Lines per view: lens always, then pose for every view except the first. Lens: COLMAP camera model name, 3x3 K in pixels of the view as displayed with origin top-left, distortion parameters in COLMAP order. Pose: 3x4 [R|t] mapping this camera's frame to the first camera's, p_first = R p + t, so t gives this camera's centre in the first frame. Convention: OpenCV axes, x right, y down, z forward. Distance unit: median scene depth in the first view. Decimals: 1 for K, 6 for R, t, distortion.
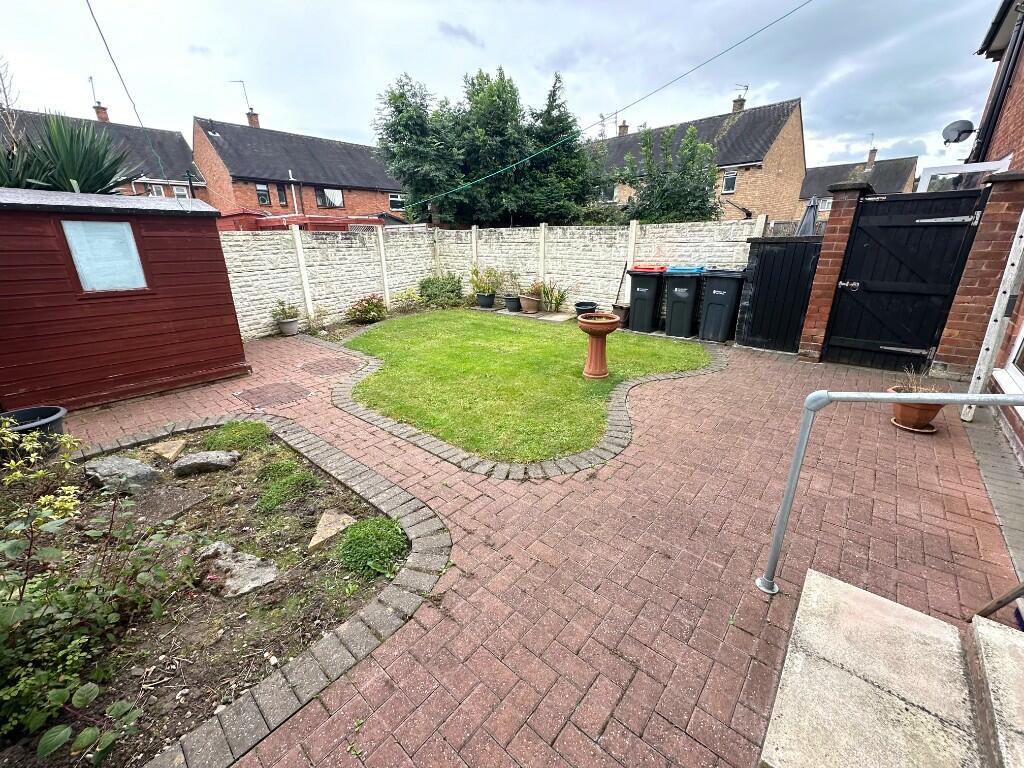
lens RADIAL K [[407.9, 0, 512.0], [0, 407.9, 379.0], [0, 0, 1]] dist [-0.003554, -0.000072]
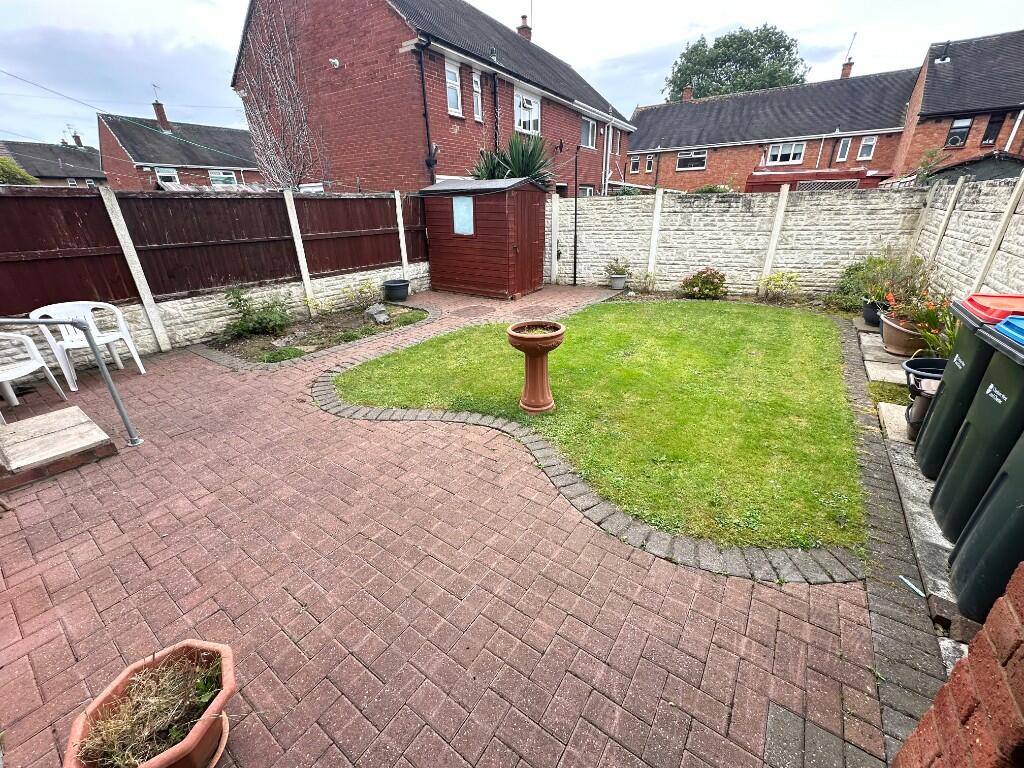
lens RADIAL K [[407.9, 0, 512.0], [0, 407.9, 379.0], [0, 0, 1]] dist [-0.003554, -0.000072]
pose [[0.109944, 0.401701, -0.909147, 1.069233], [-0.308084, 0.883415, 0.353075, -0.372551], [0.944985, 0.241275, 0.220884, 0.986247]]
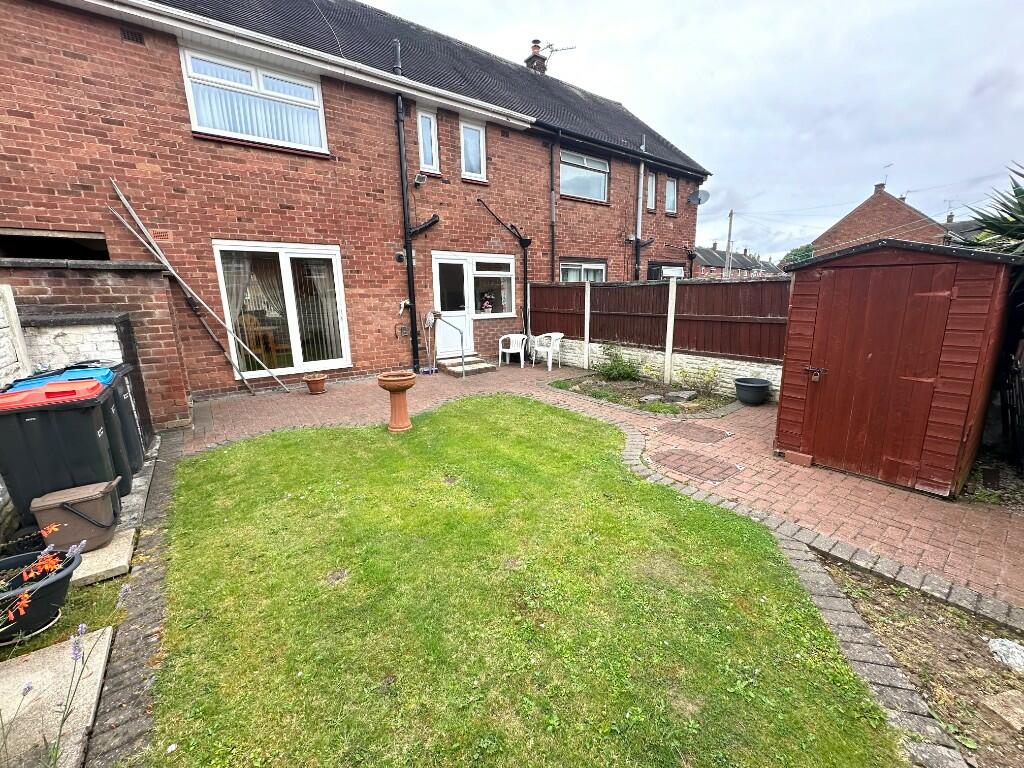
lens RADIAL K [[407.9, 0, 512.0], [0, 407.9, 379.0], [0, 0, 1]] dist [-0.003554, -0.000072]
pose [[-0.979033, -0.011757, 0.203360, -0.375268], [0.094775, 0.857404, 0.505841, -0.797212], [-0.180309, 0.514509, -0.838313, 2.235292]]
